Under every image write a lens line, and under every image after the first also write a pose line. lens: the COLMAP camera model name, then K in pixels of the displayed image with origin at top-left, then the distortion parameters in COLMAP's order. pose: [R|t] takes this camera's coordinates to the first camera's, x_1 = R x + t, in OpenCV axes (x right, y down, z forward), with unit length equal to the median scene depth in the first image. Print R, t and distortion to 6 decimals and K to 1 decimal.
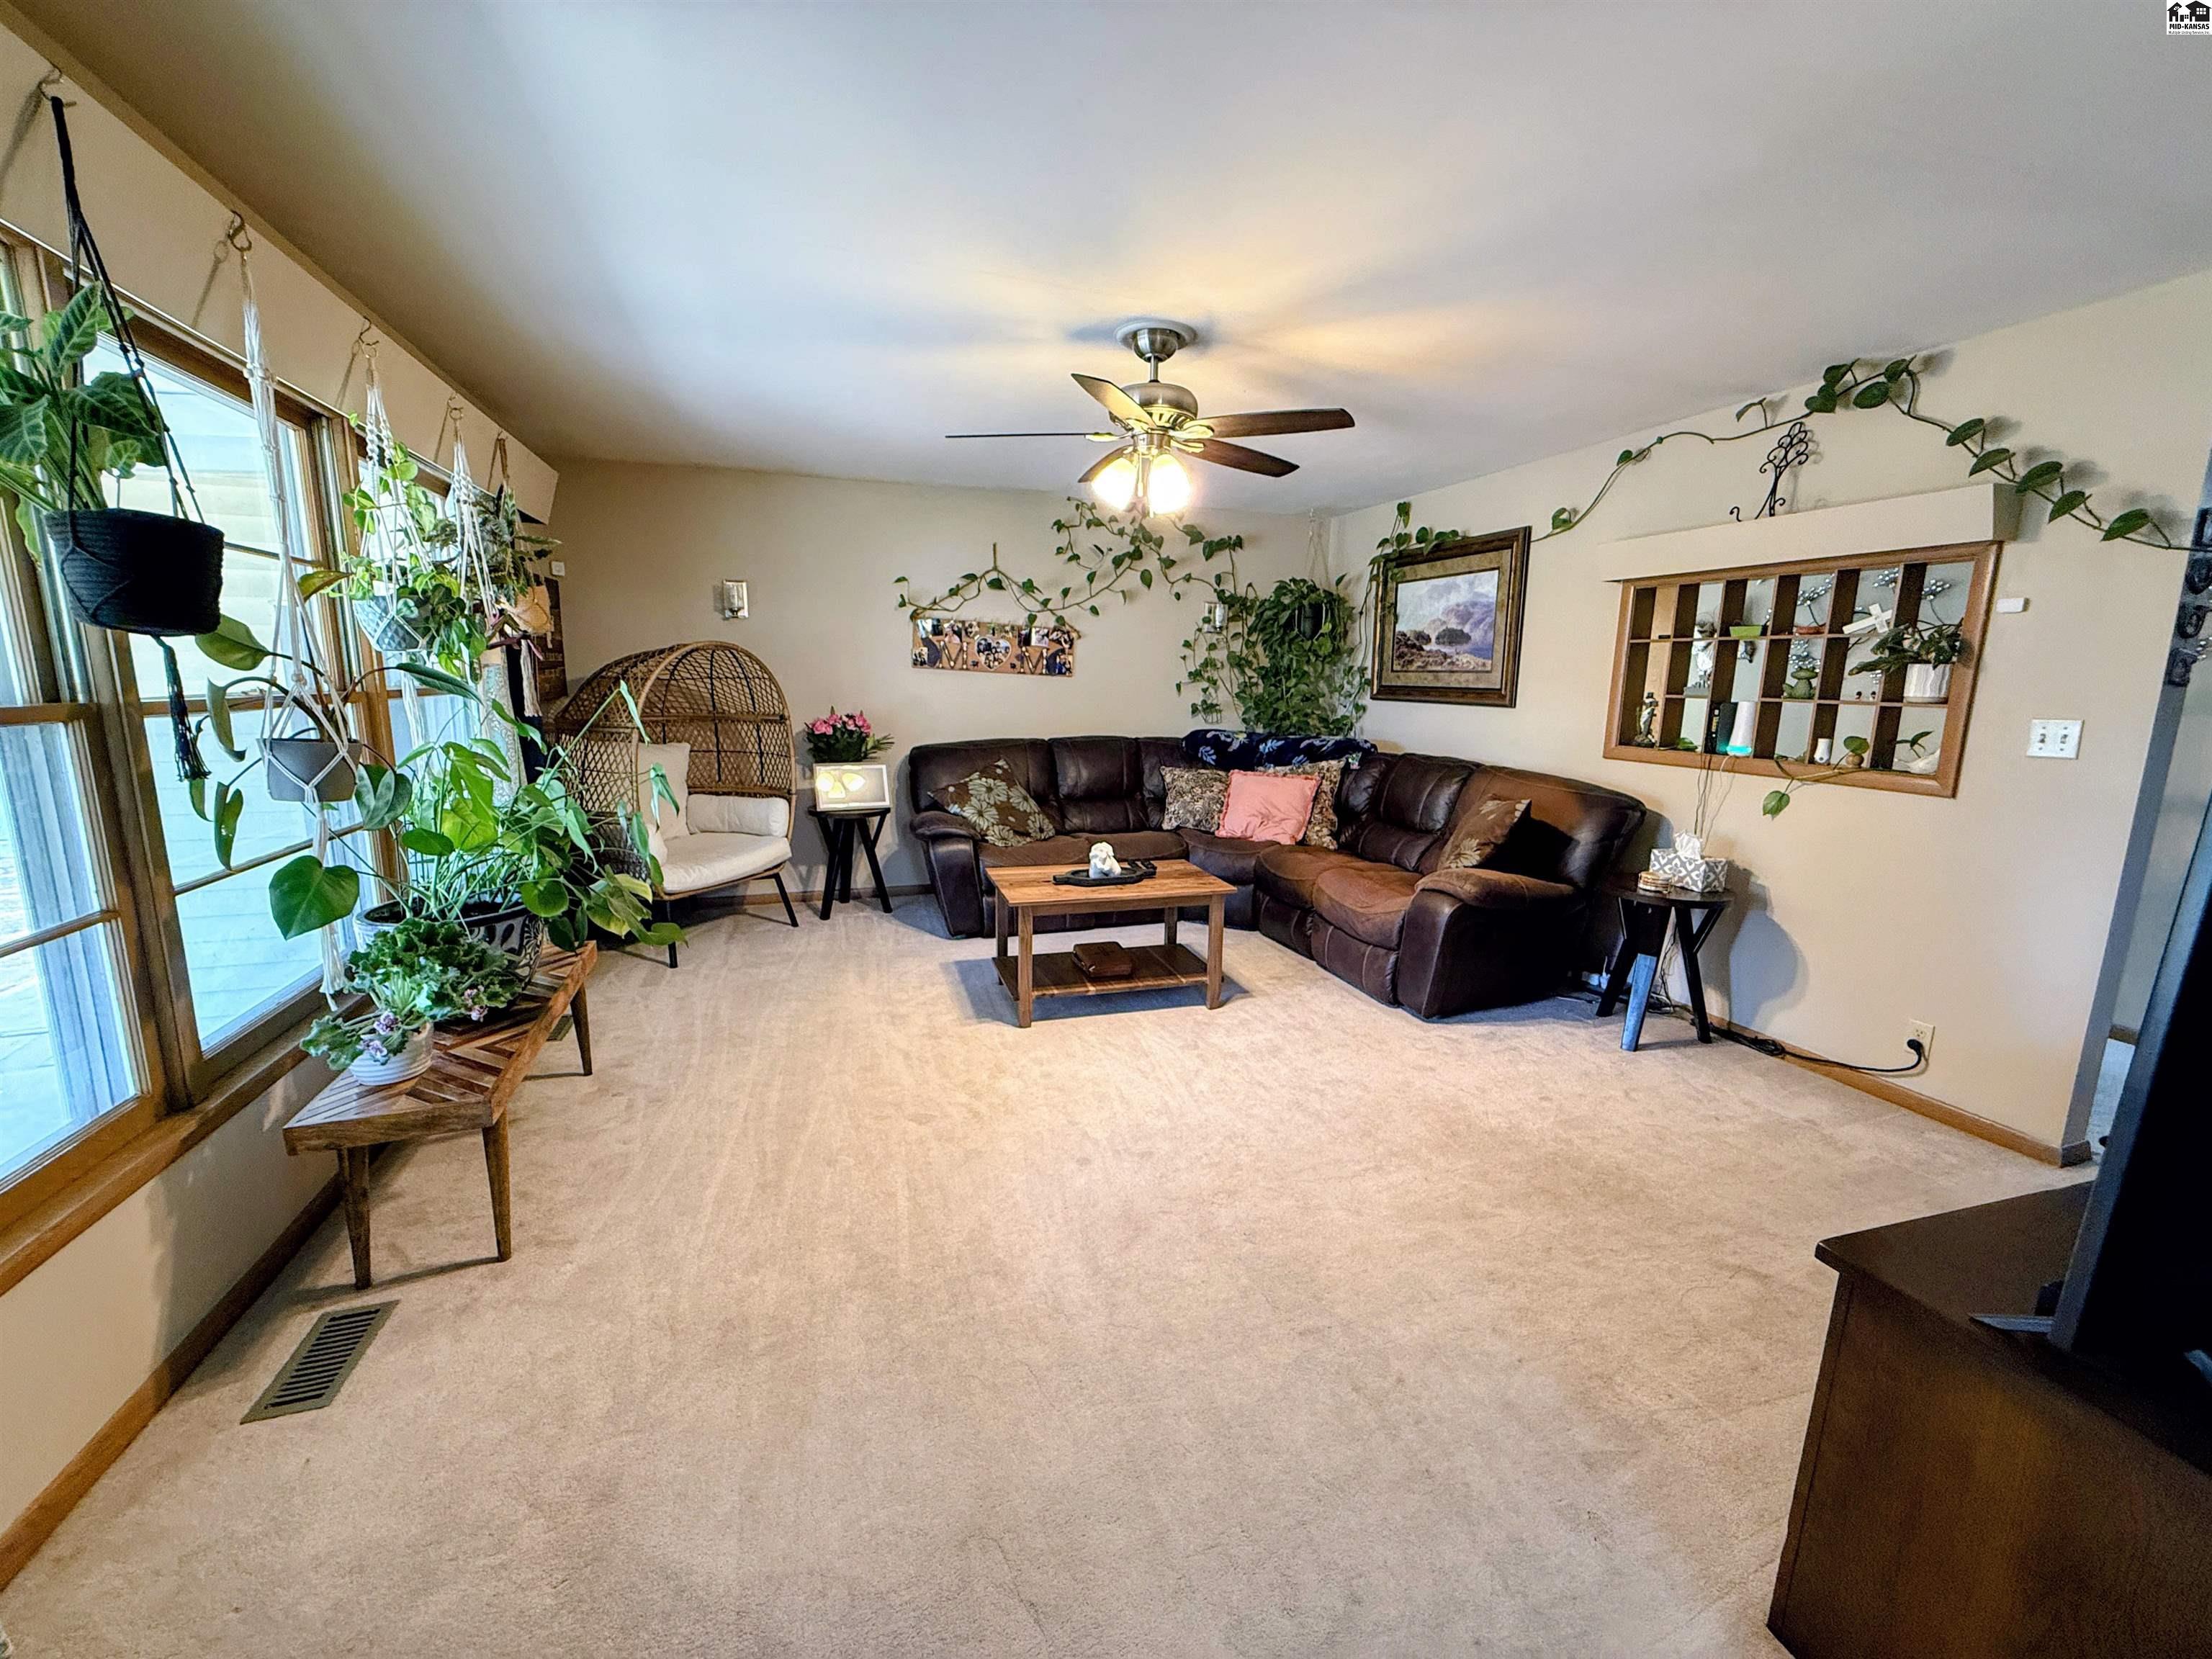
lens RADIAL K [[879.1, 0, 1098.7], [0, 879.1, 830.4], [0, 0, 1]] dist [-0.001952, 0.000548]
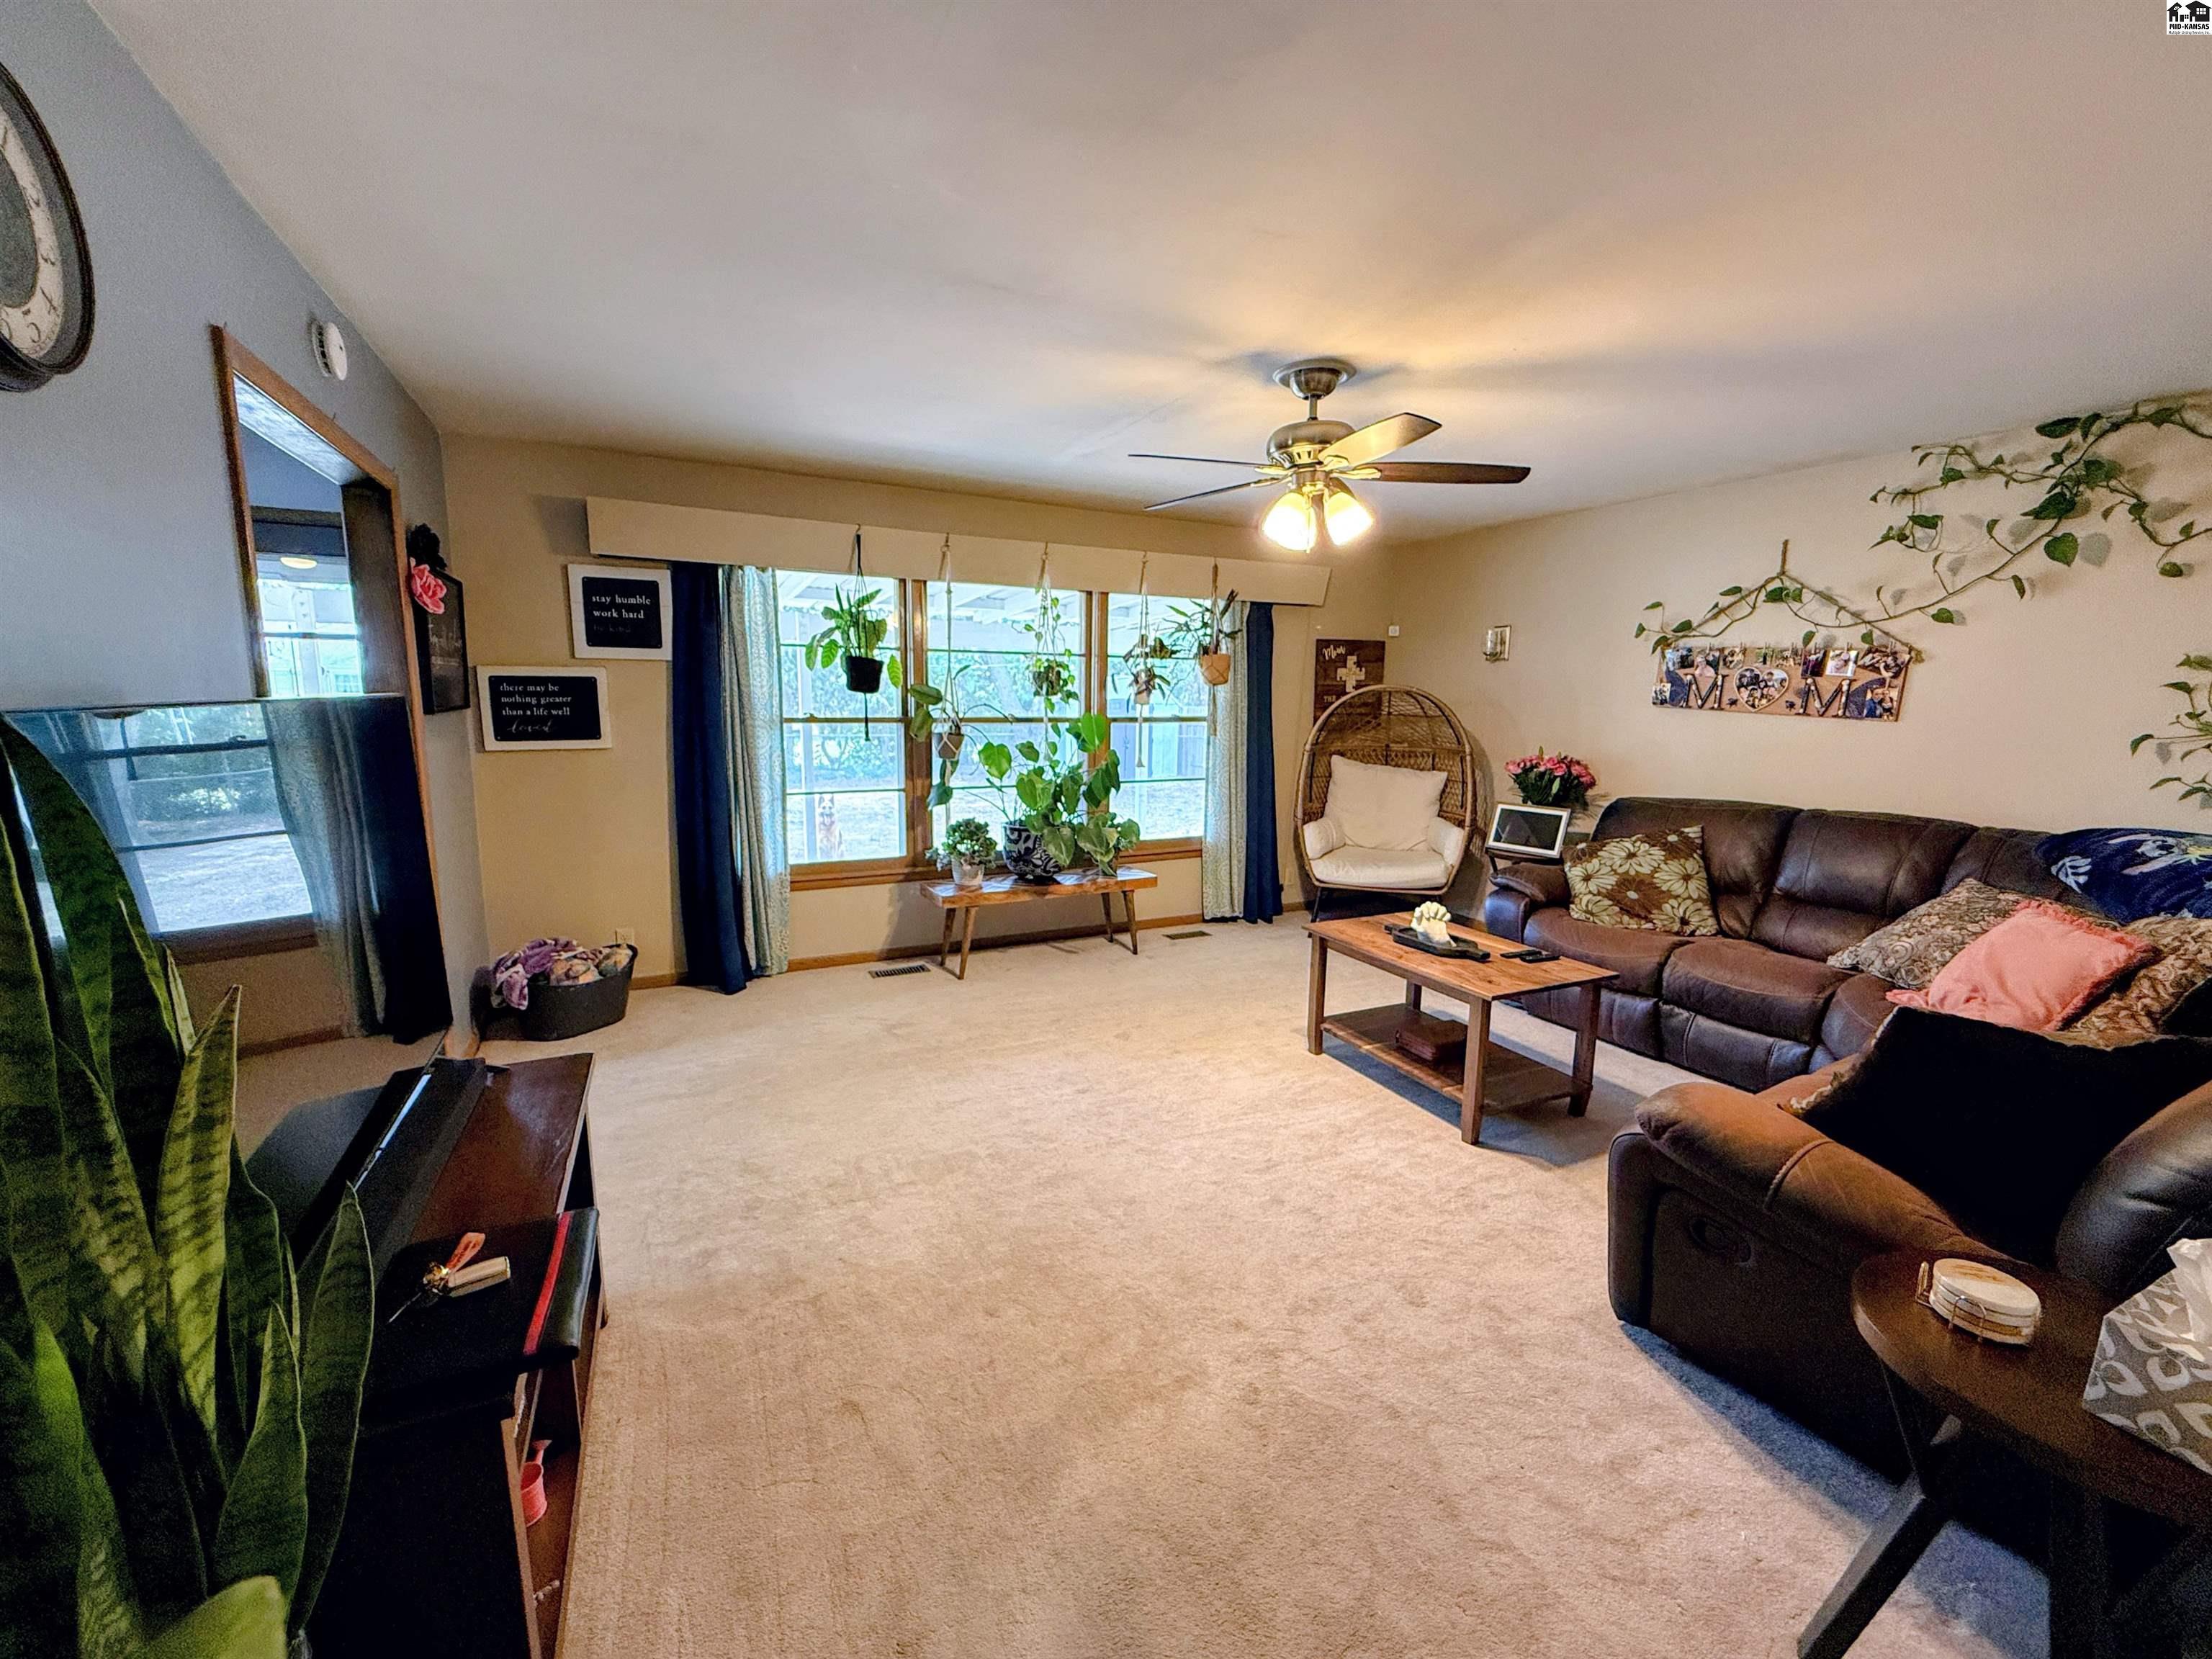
lens RADIAL K [[879.1, 0, 1103.2], [0, 879.1, 847.4], [0, 0, 1]] dist [-0.001952, 0.000548]
pose [[0.151901, 0.157309, -0.975797, 0.558783], [-0.175934, 0.975791, 0.129920, -0.068662], [0.972612, 0.151941, 0.175899, 0.349125]]
